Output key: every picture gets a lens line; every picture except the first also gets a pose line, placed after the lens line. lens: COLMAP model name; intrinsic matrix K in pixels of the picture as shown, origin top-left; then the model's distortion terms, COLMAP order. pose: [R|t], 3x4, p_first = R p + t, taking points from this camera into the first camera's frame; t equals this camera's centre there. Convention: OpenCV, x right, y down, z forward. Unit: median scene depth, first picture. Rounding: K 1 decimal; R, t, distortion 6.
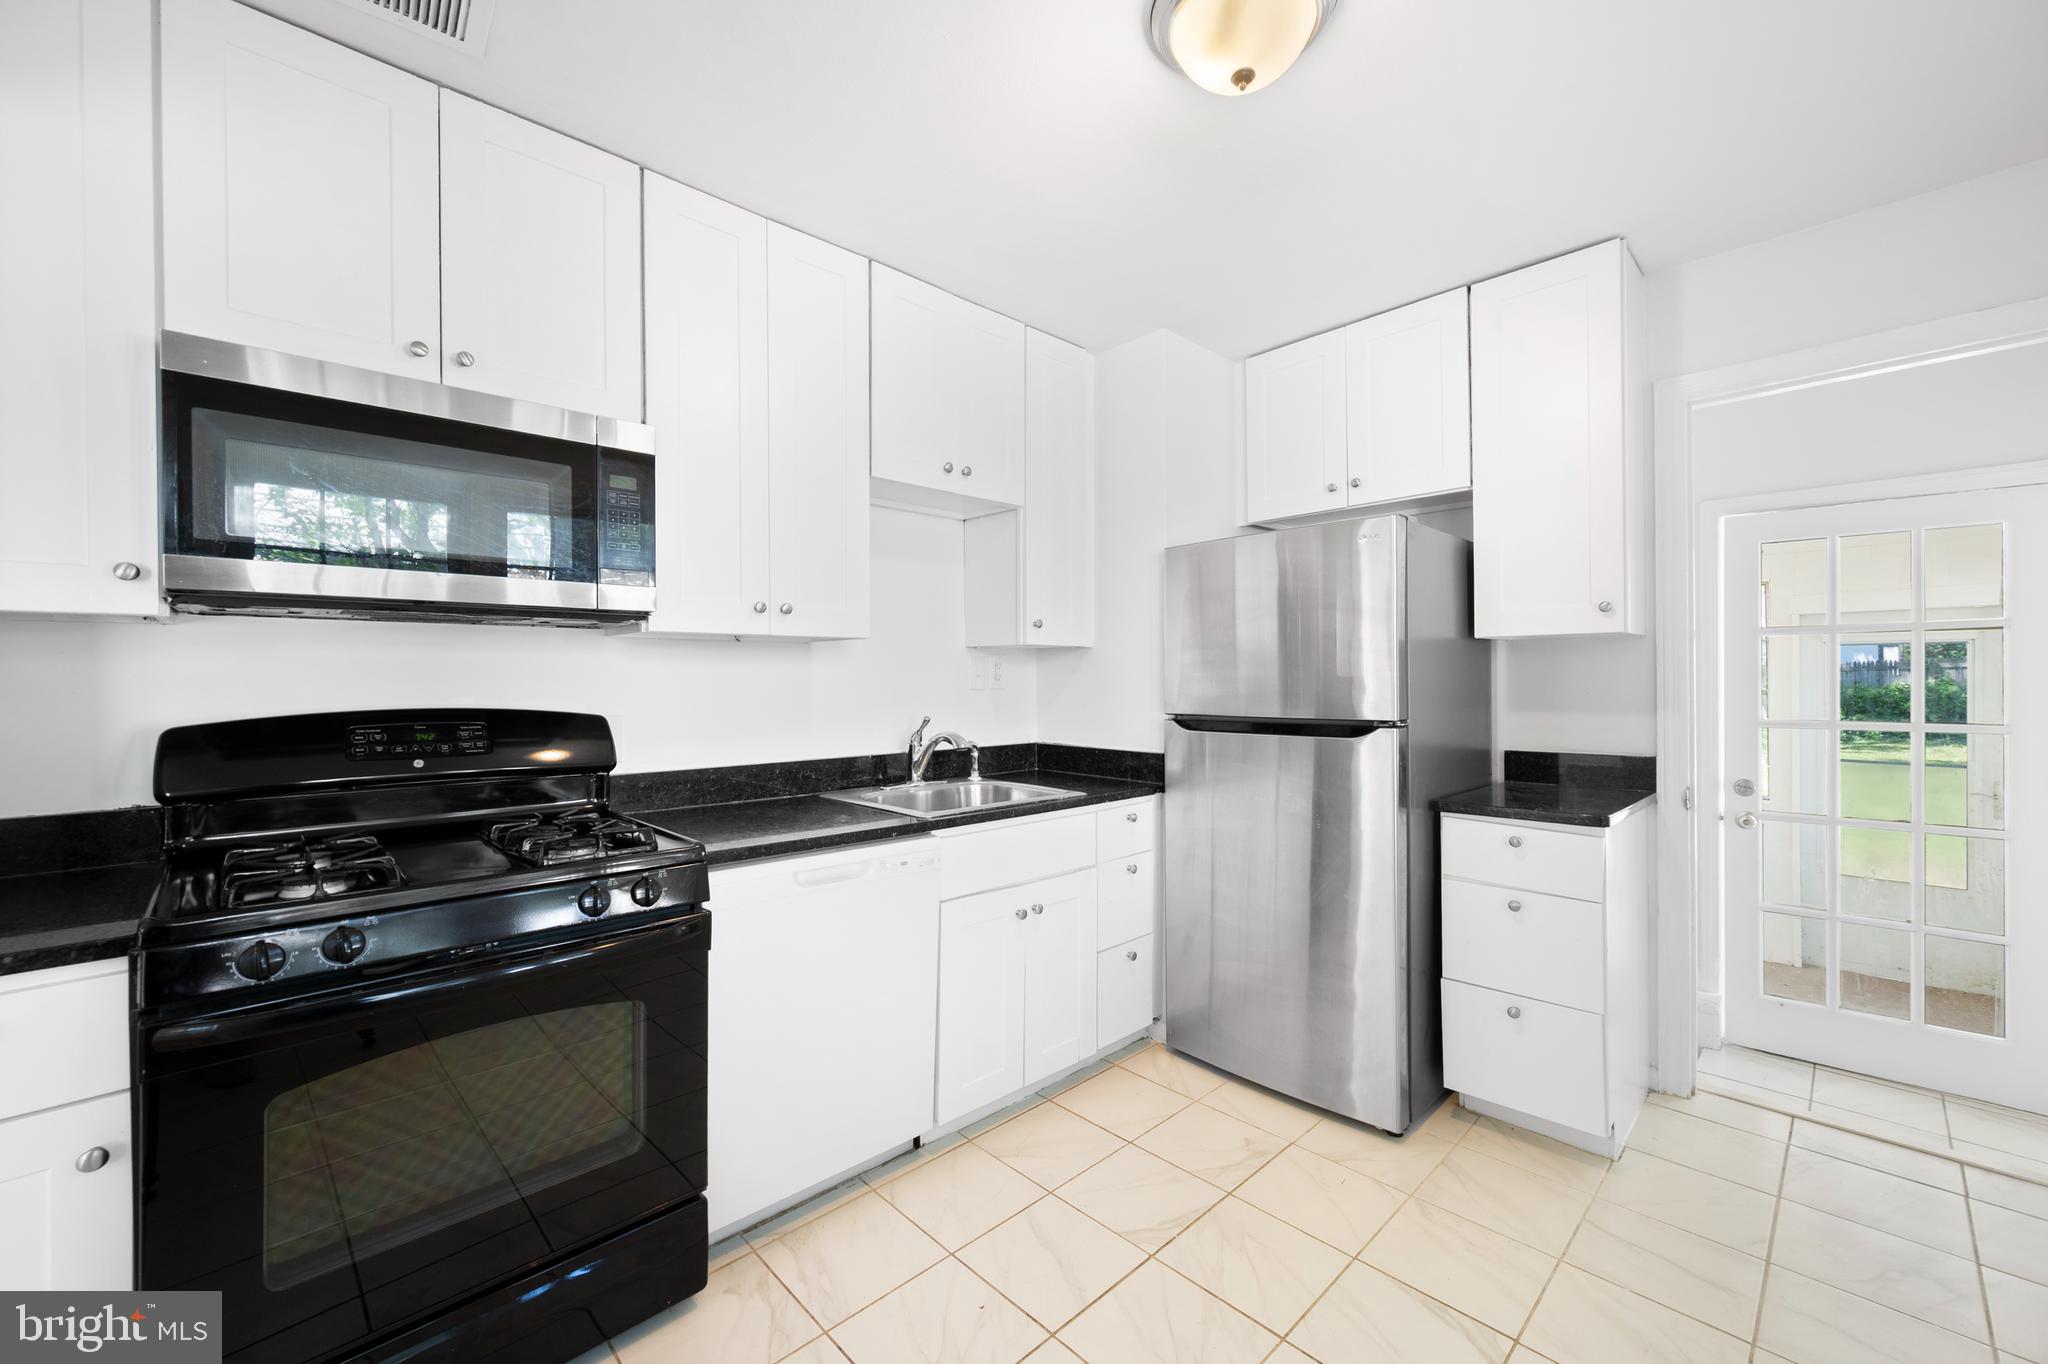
lens RADIAL K [[812.3, 0, 1025.8], [0, 812.3, 682.8], [0, 0, 1]] dist [0.000955, 0.000010]
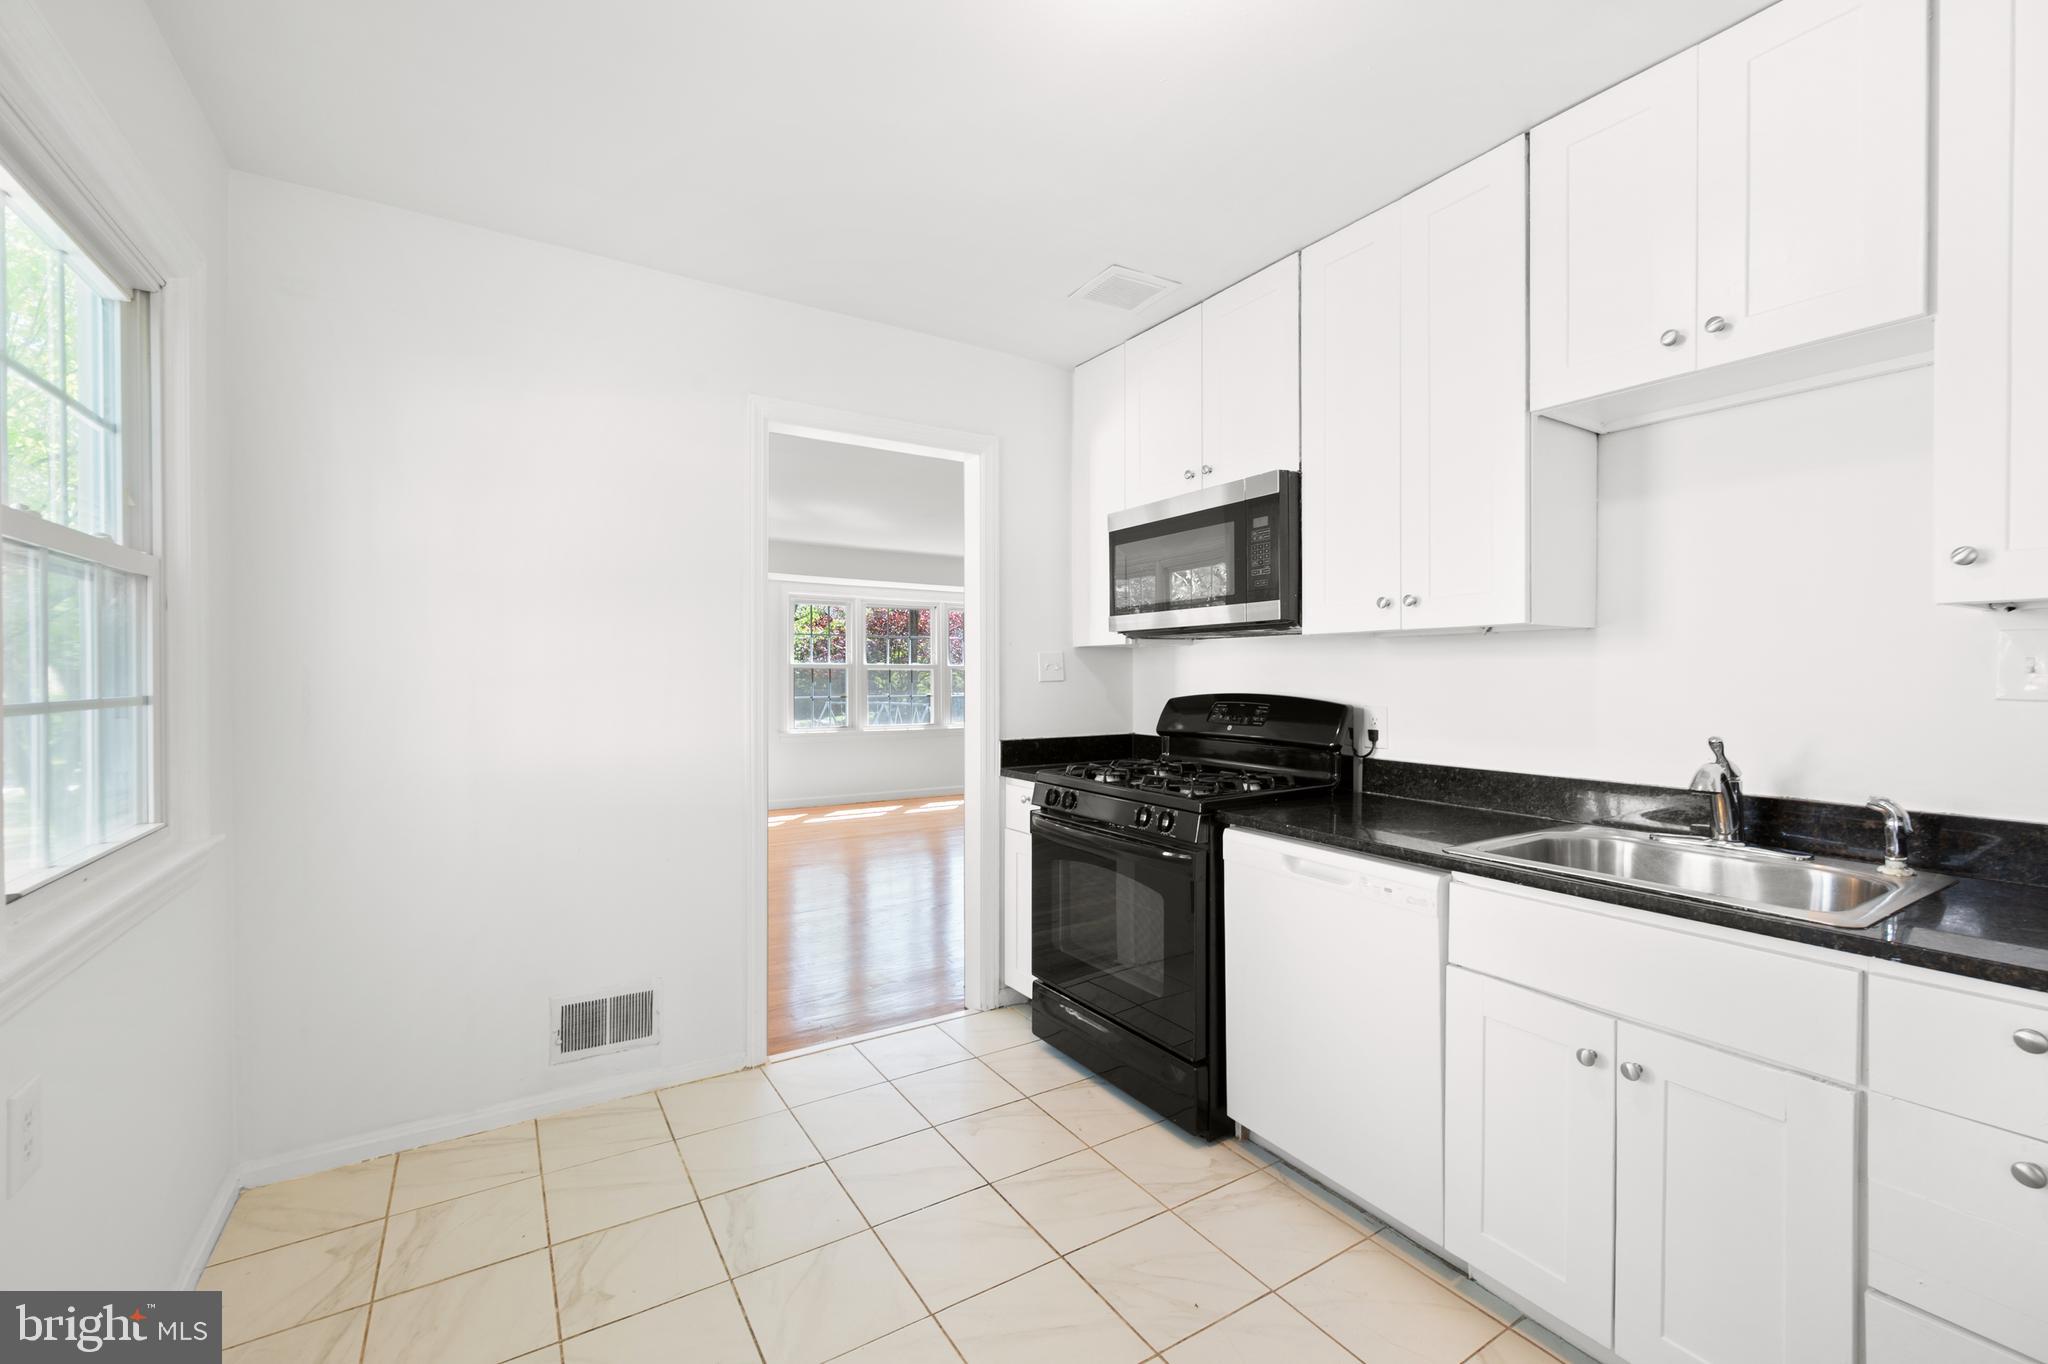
lens RADIAL K [[848.7, 0, 1018.3], [0, 848.7, 675.1], [0, 0, 1]] dist [0.003773, 0.000018]
pose [[-0.196656, 0.009038, -0.980431, 0.763694], [-0.002898, 0.999948, 0.009799, -0.012519], [0.980468, 0.004769, -0.196619, 0.749113]]
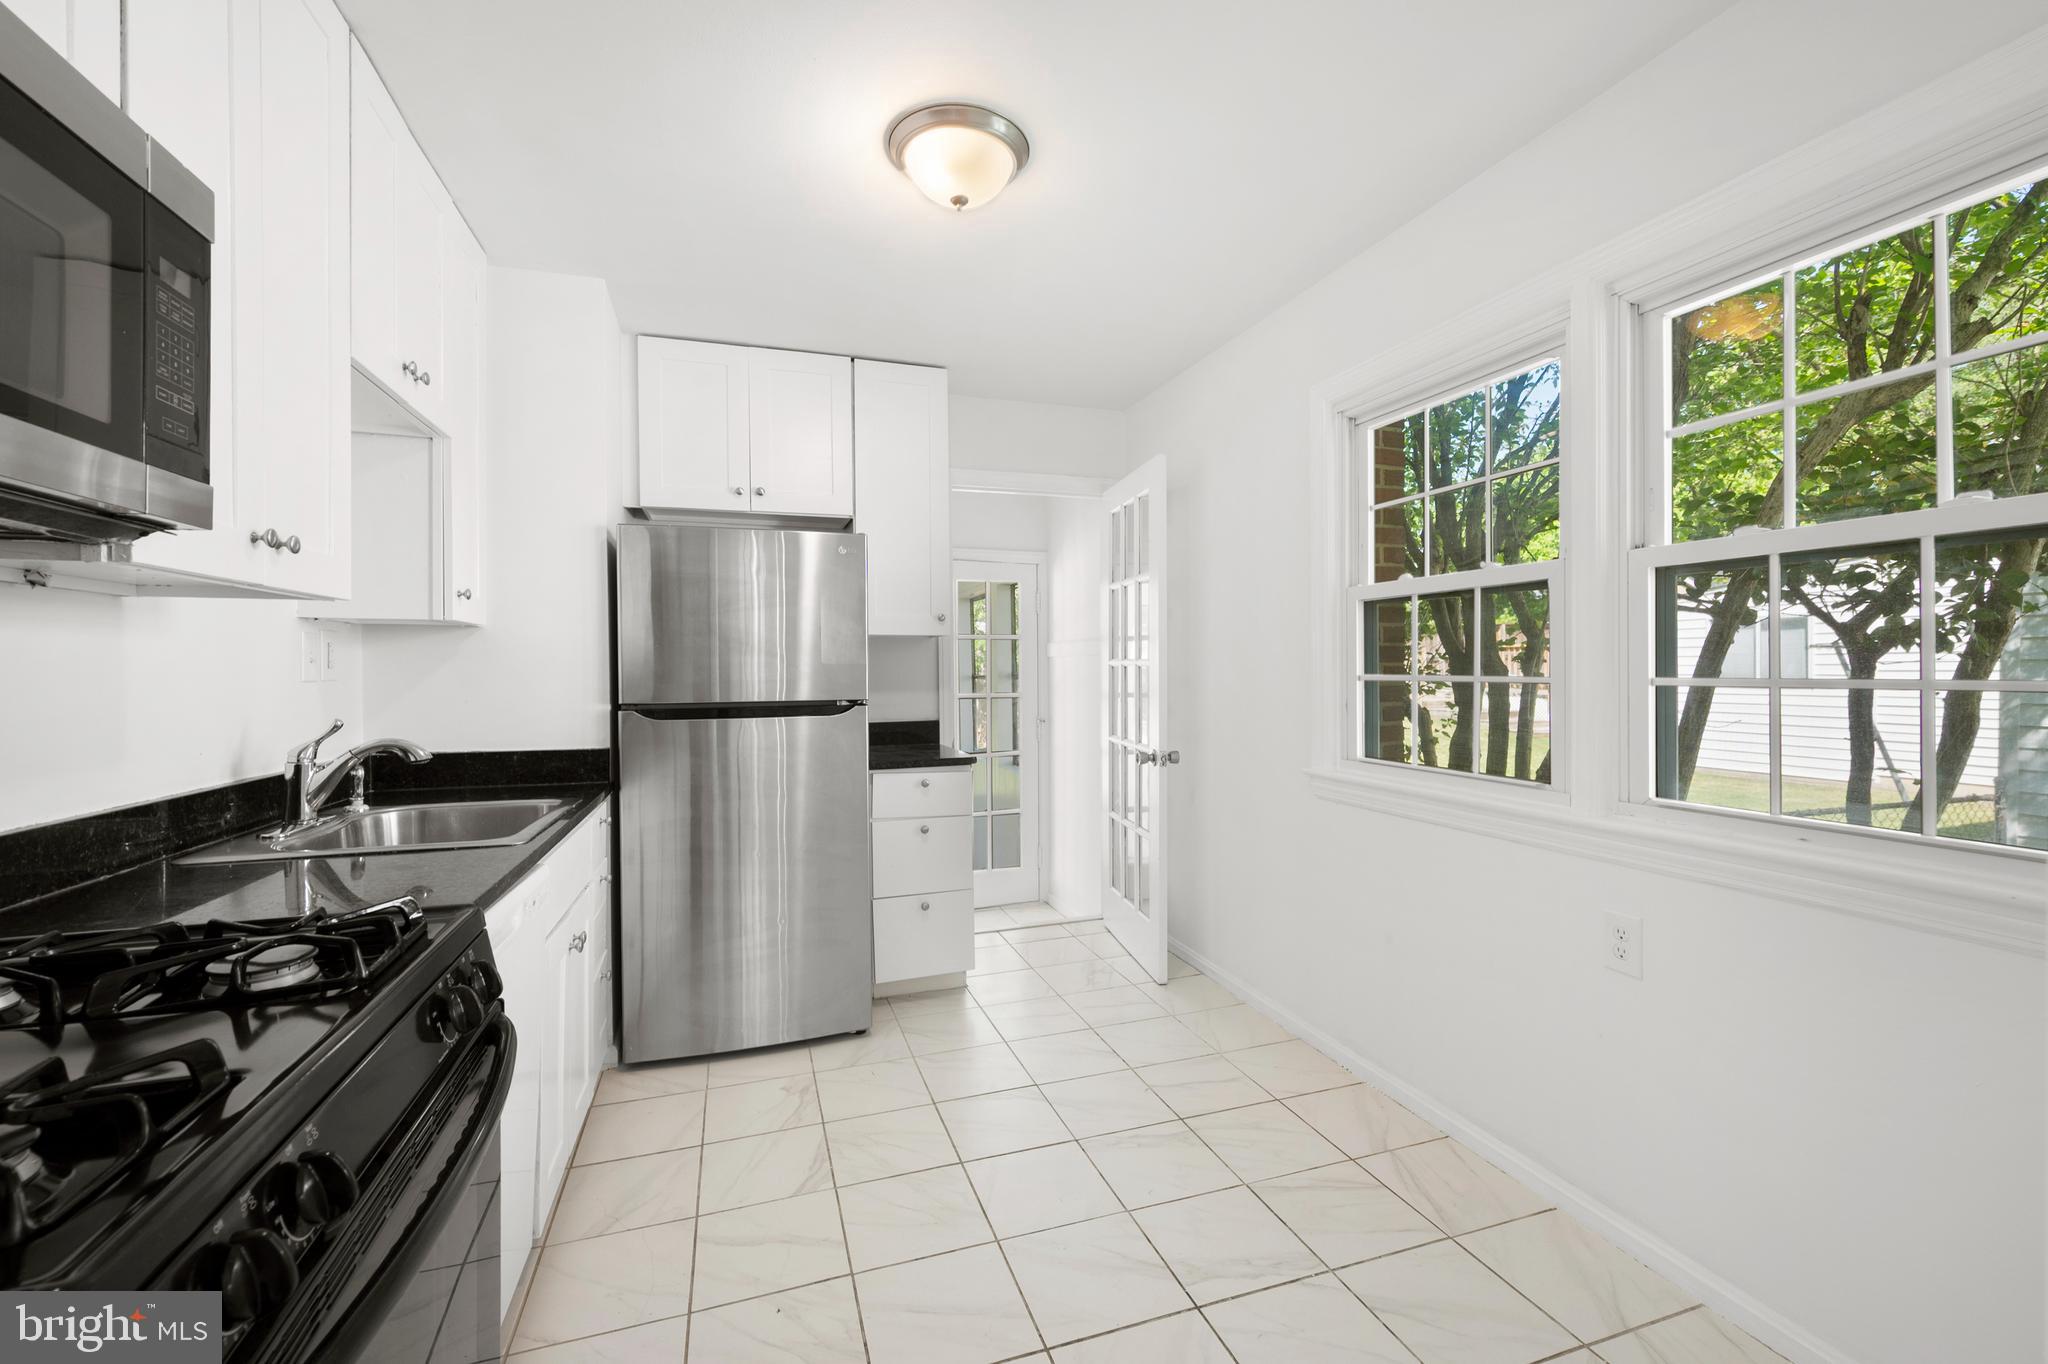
lens RADIAL K [[848.7, 0, 1018.3], [0, 848.7, 675.1], [0, 0, 1]] dist [0.003773, 0.000018]
pose [[0.426972, -0.001604, 0.904263, -0.640634], [0.009007, 0.999956, -0.002479, 0.015468], [-0.904220, 0.009203, 0.426968, 0.231852]]
